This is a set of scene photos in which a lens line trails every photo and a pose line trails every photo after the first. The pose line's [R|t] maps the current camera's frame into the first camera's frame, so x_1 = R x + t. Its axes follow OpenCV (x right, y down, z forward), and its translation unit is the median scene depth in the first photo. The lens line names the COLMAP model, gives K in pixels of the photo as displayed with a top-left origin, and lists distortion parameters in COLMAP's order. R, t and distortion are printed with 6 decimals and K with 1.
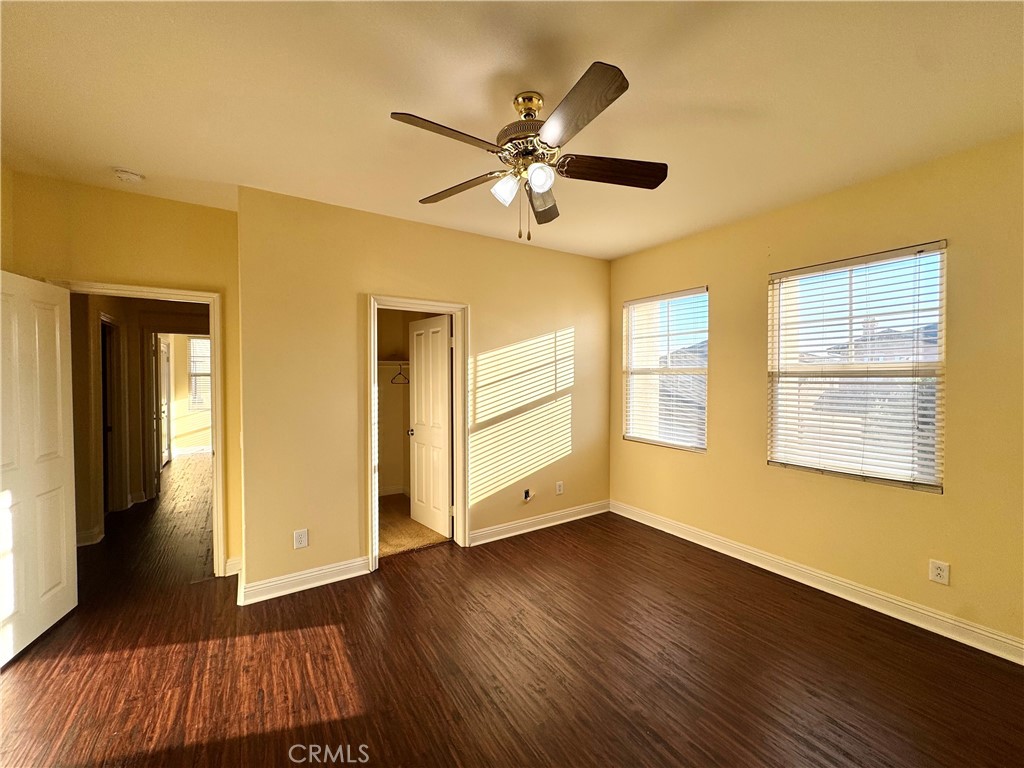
lens RADIAL K [[411.4, 0, 512.5], [0, 411.4, 382.1], [0, 0, 1]] dist [-0.000367, 0.000858]
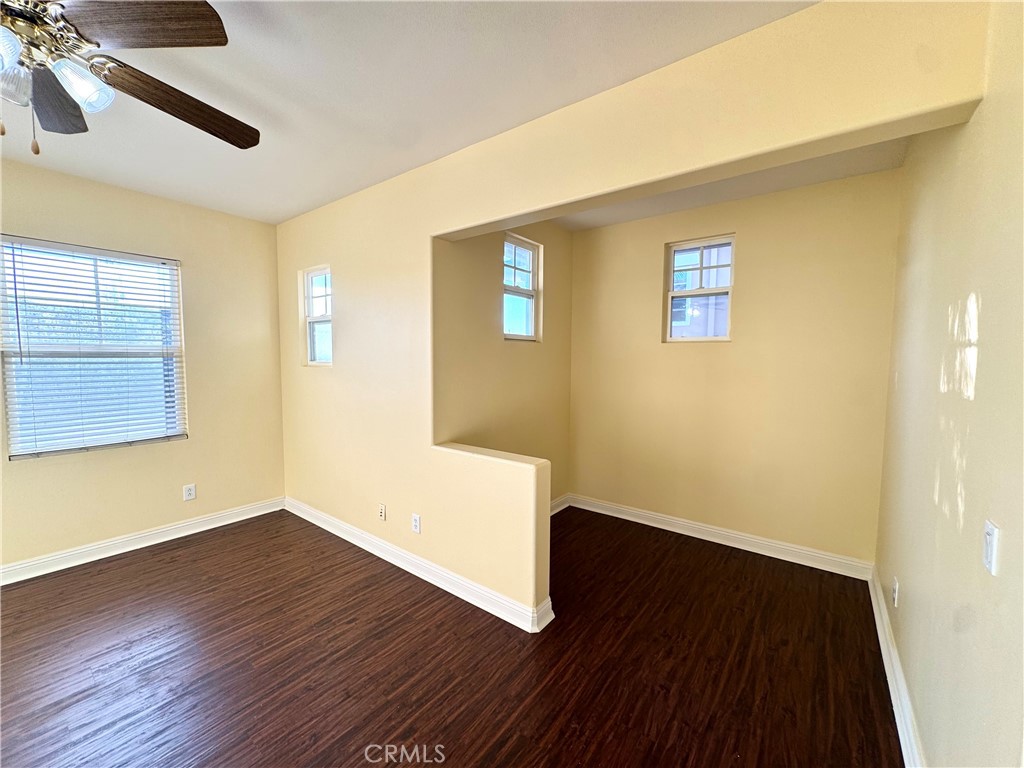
lens RADIAL K [[411.4, 0, 513.4], [0, 411.4, 384.7], [0, 0, 1]] dist [-0.000367, 0.000858]
pose [[-0.338773, -0.063777, 0.938704, -0.671895], [0.007078, 0.997499, 0.070326, -0.010934], [-0.940841, 0.030469, -0.337475, 0.394339]]
